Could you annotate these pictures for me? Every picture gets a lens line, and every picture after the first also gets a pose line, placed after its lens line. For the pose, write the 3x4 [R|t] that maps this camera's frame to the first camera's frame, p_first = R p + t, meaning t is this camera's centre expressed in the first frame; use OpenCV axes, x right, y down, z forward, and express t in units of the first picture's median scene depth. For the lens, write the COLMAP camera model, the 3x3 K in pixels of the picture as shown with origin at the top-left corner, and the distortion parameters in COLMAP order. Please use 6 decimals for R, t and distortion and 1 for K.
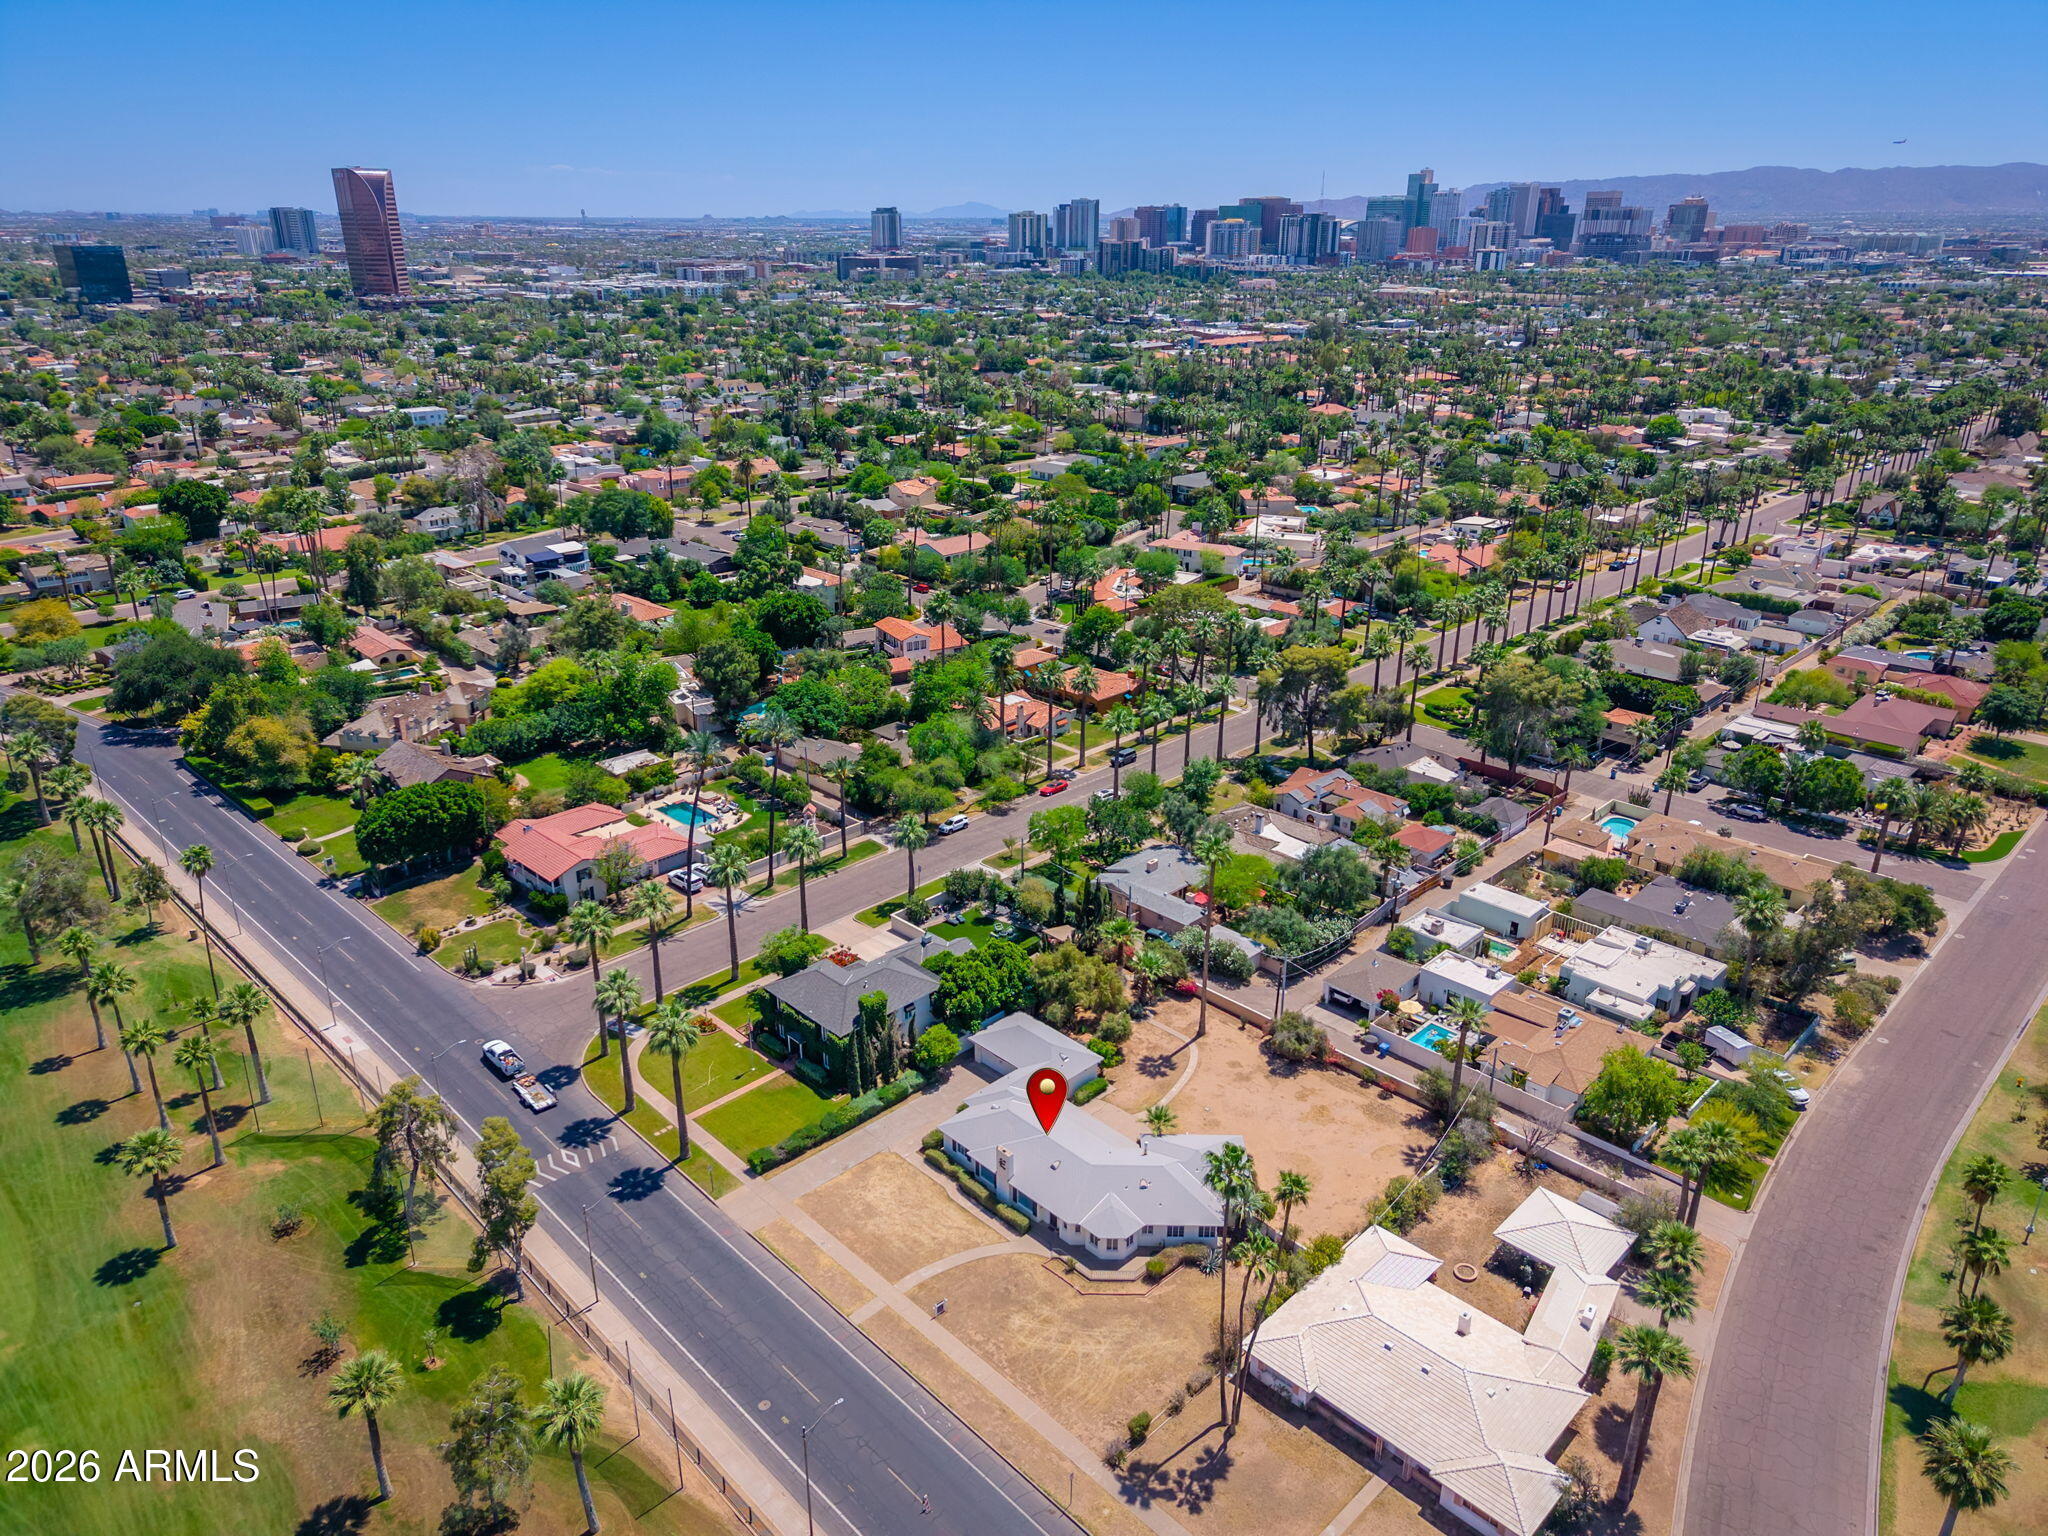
lens RADIAL K [[1373.6, 0, 1016.4], [0, 1373.6, 766.4], [0, 0, 1]] dist [0.034497, -0.015328]
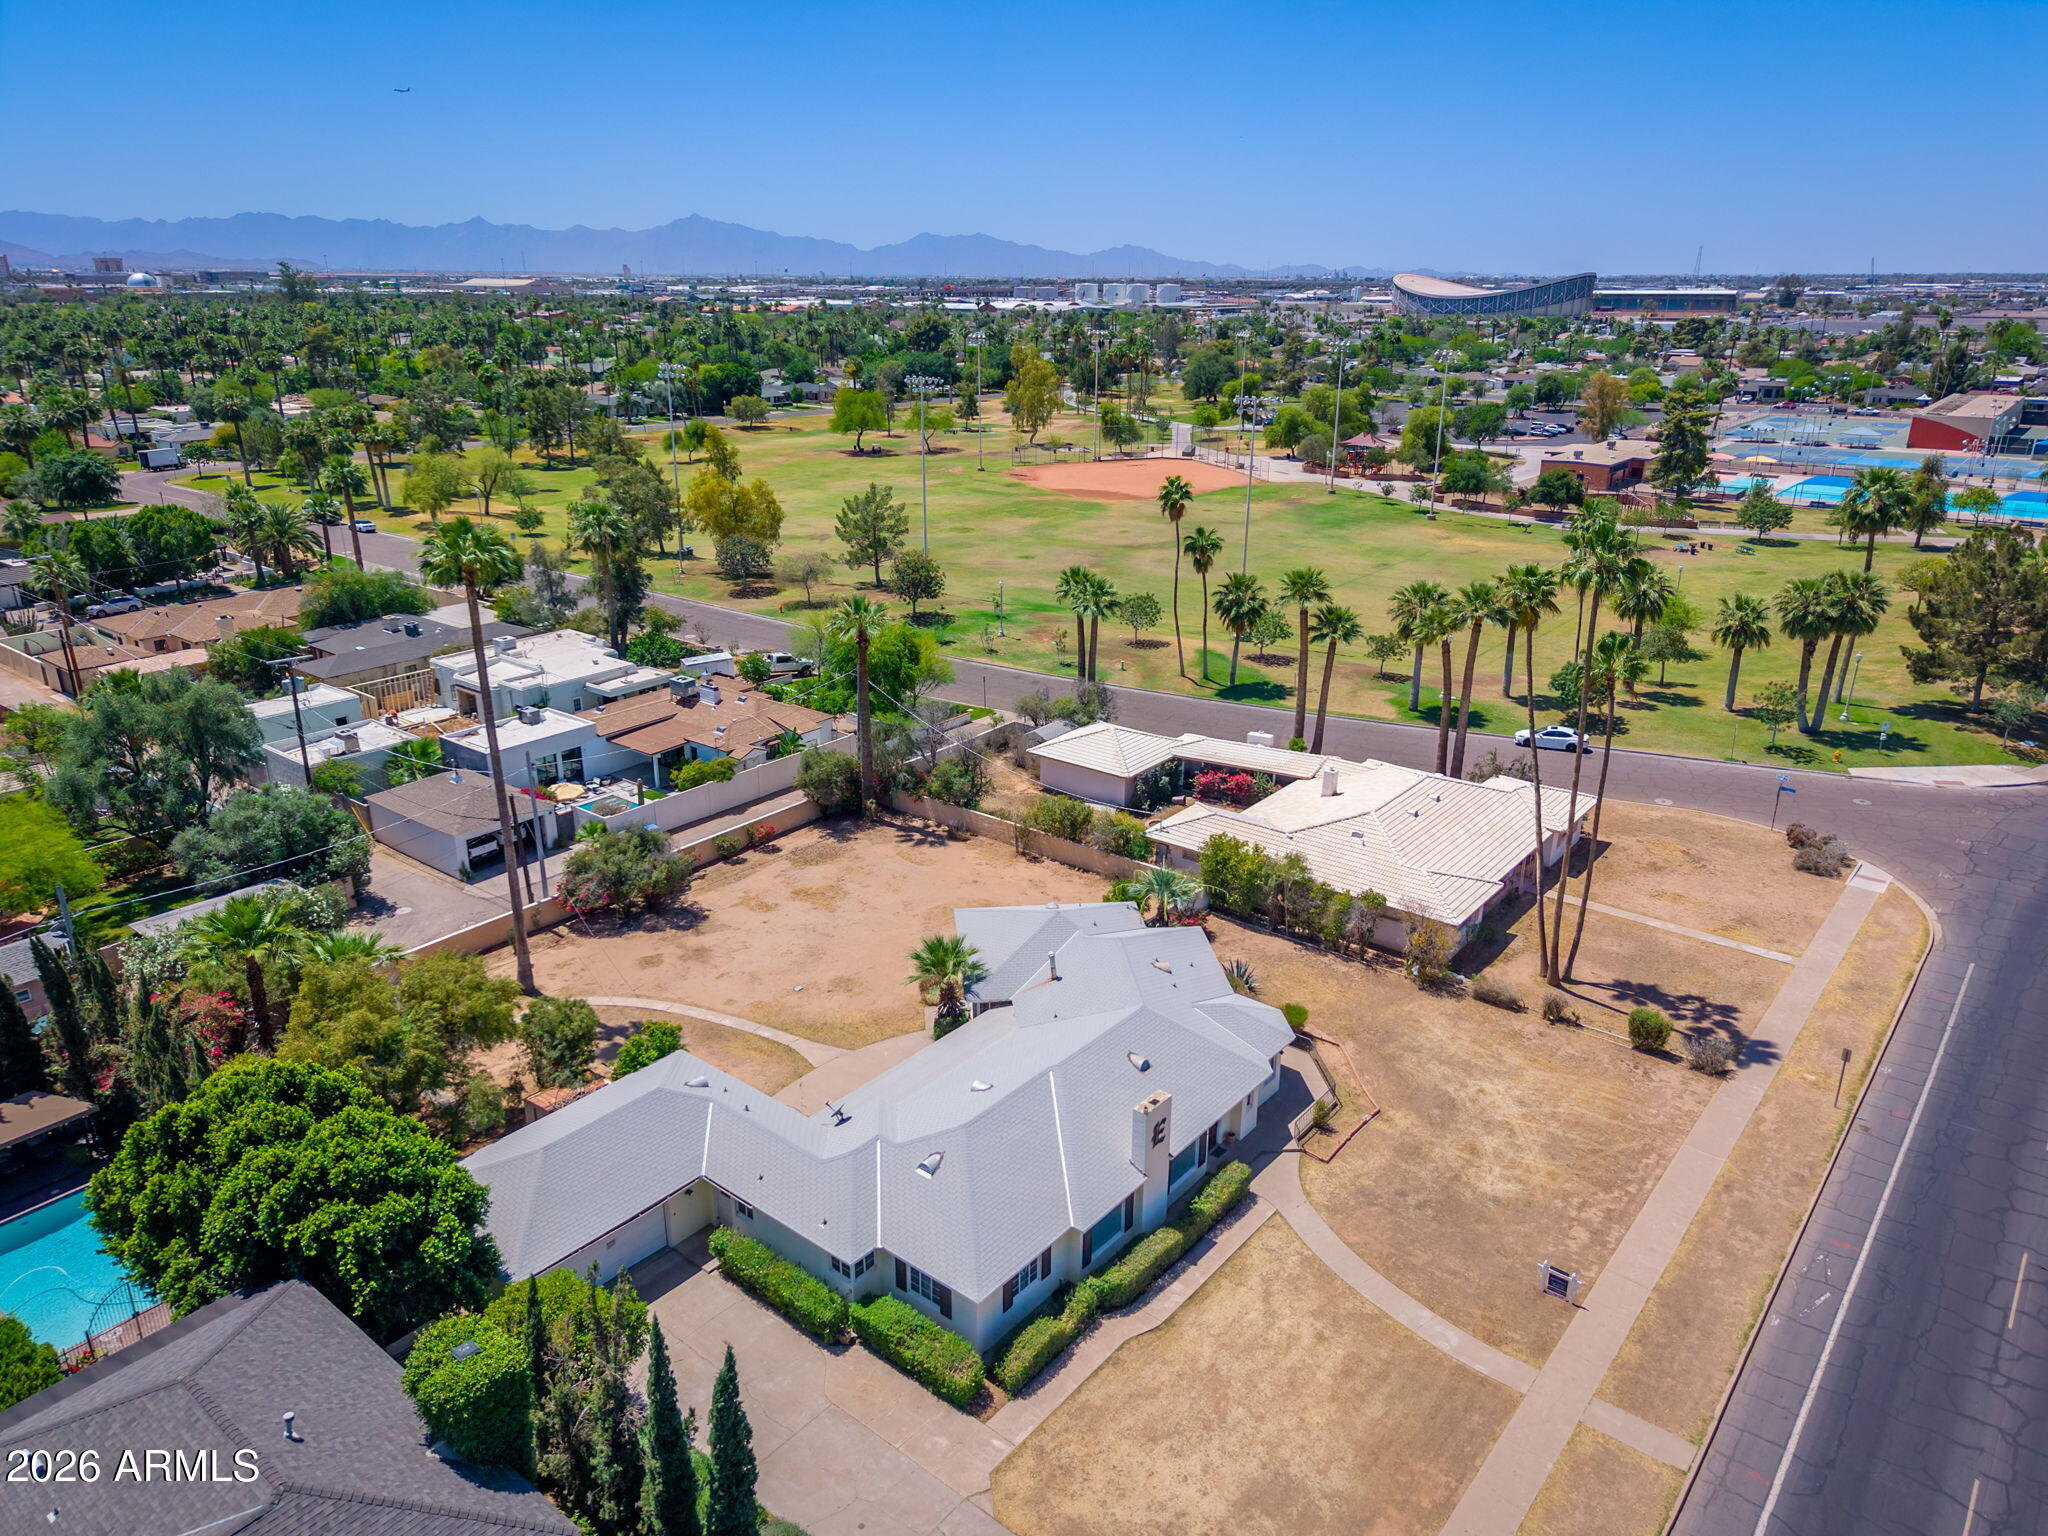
lens RADIAL K [[1373.6, 0, 1015.9], [0, 1373.6, 774.2], [0, 0, 1]] dist [0.034497, -0.015328]
pose [[-0.117356, -0.337458, 0.933997, -0.294237], [0.366354, 0.859449, 0.356555, 0.029310], [-0.923045, 0.384017, 0.022768, 0.827193]]
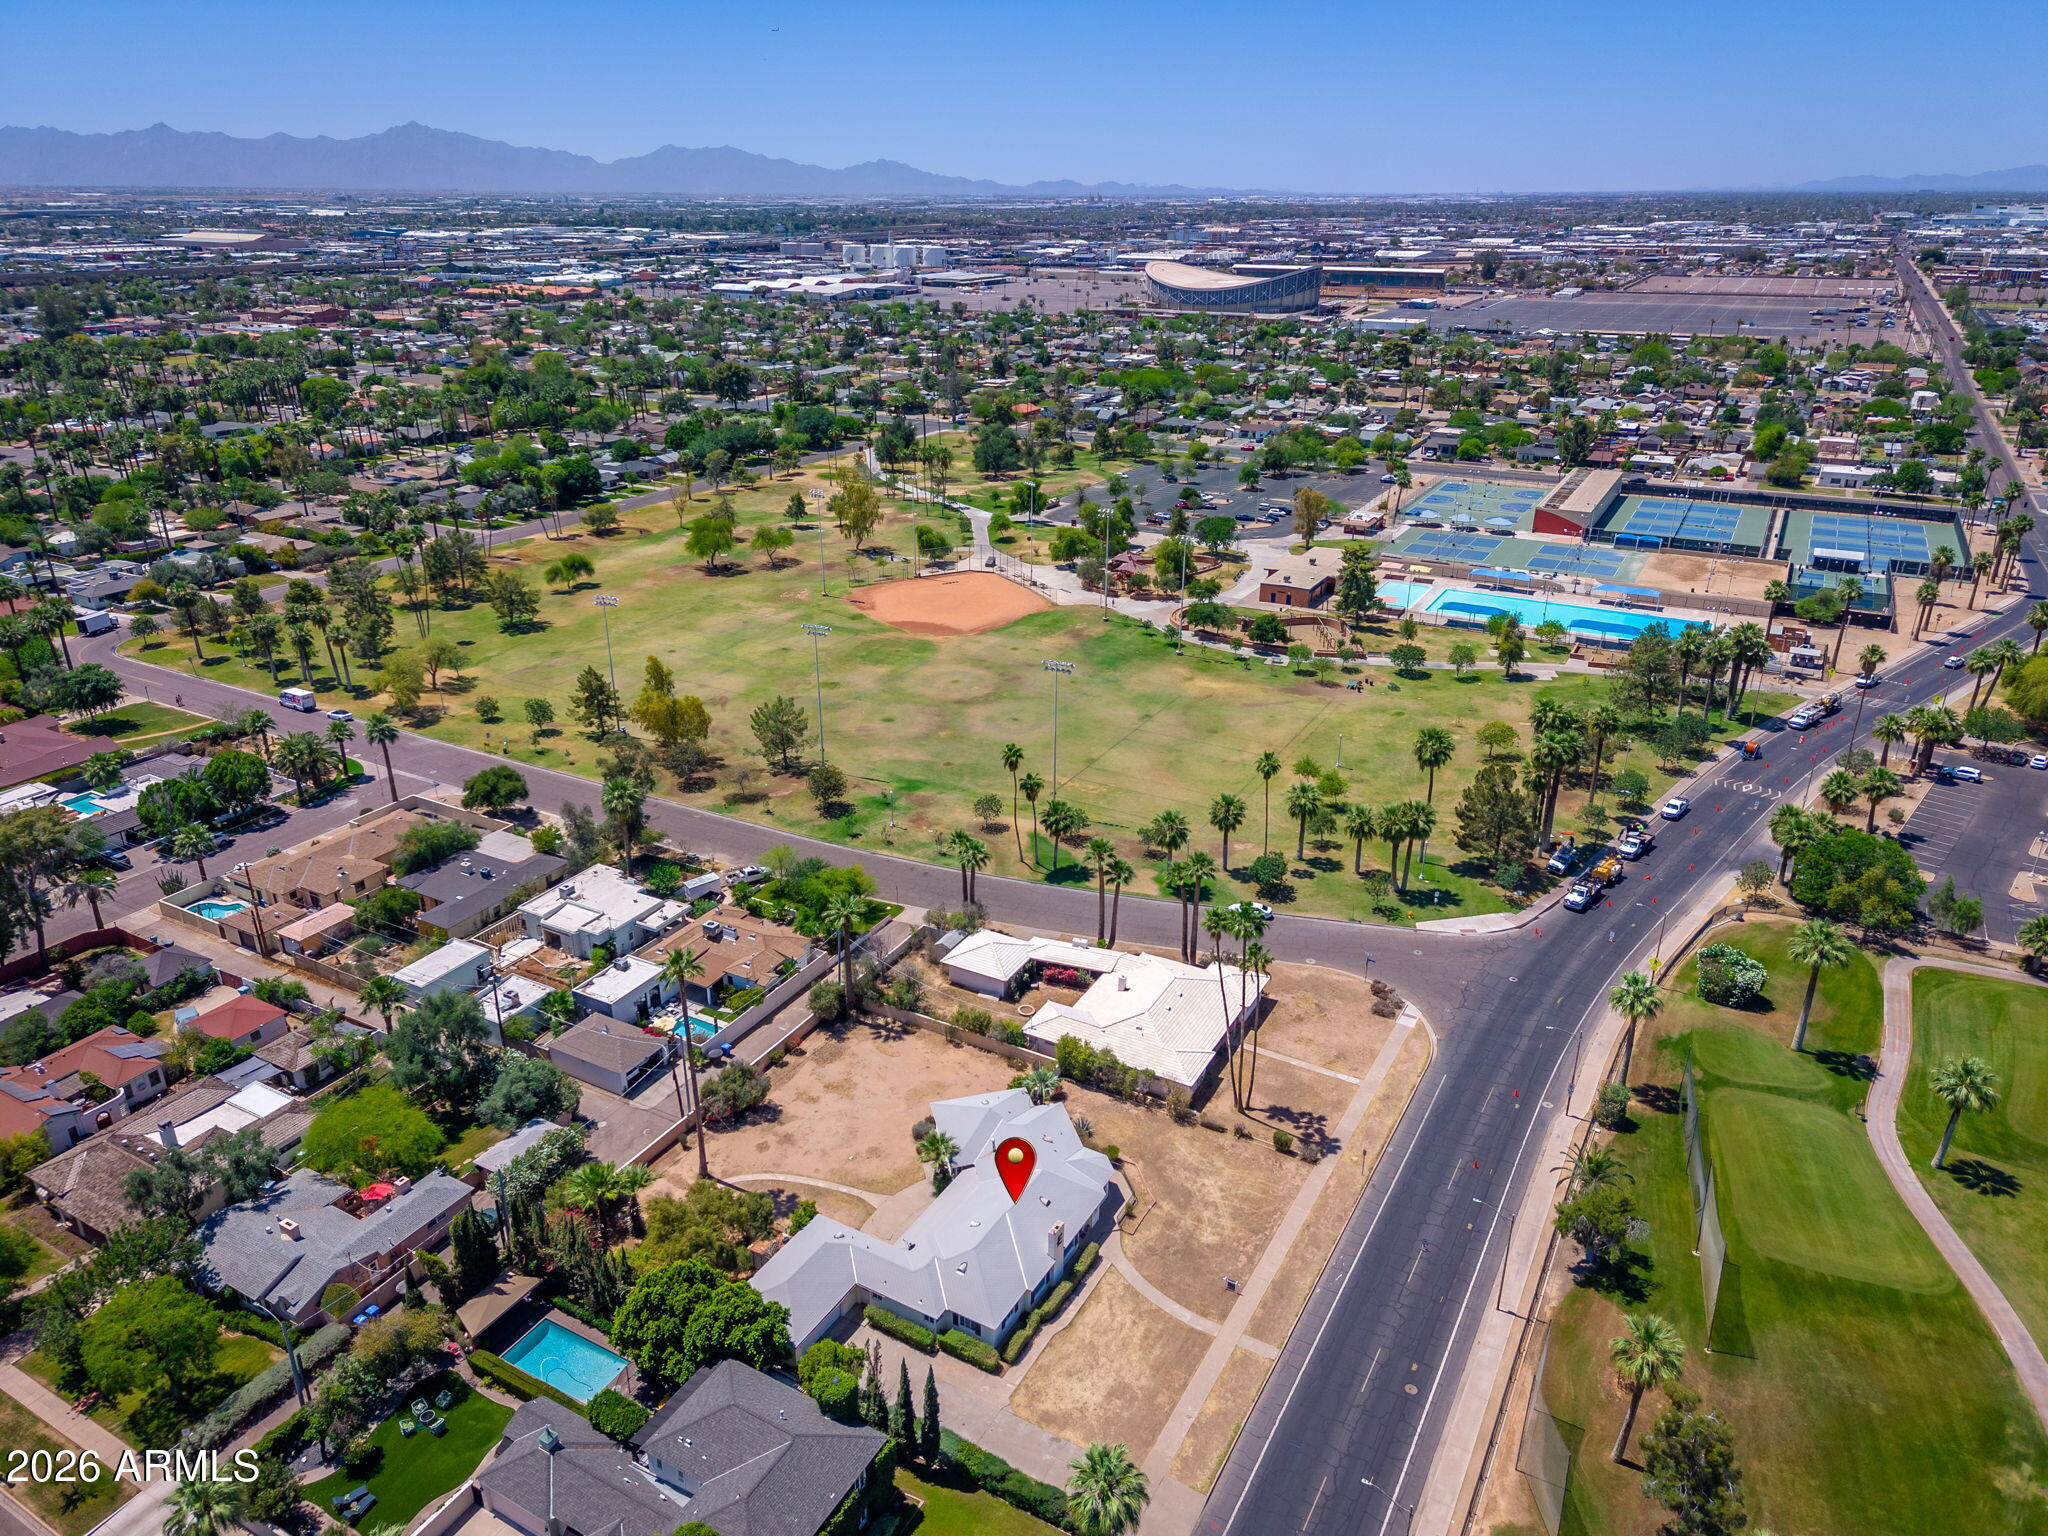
lens RADIAL K [[1373.6, 0, 1019.6], [0, 1373.6, 763.9], [0, 0, 1]] dist [0.034497, -0.015328]
pose [[-0.281089, -0.371916, 0.884685, -0.584215], [0.352548, 0.817378, 0.455635, -0.334321], [-0.892580, 0.439968, -0.098638, 0.815402]]
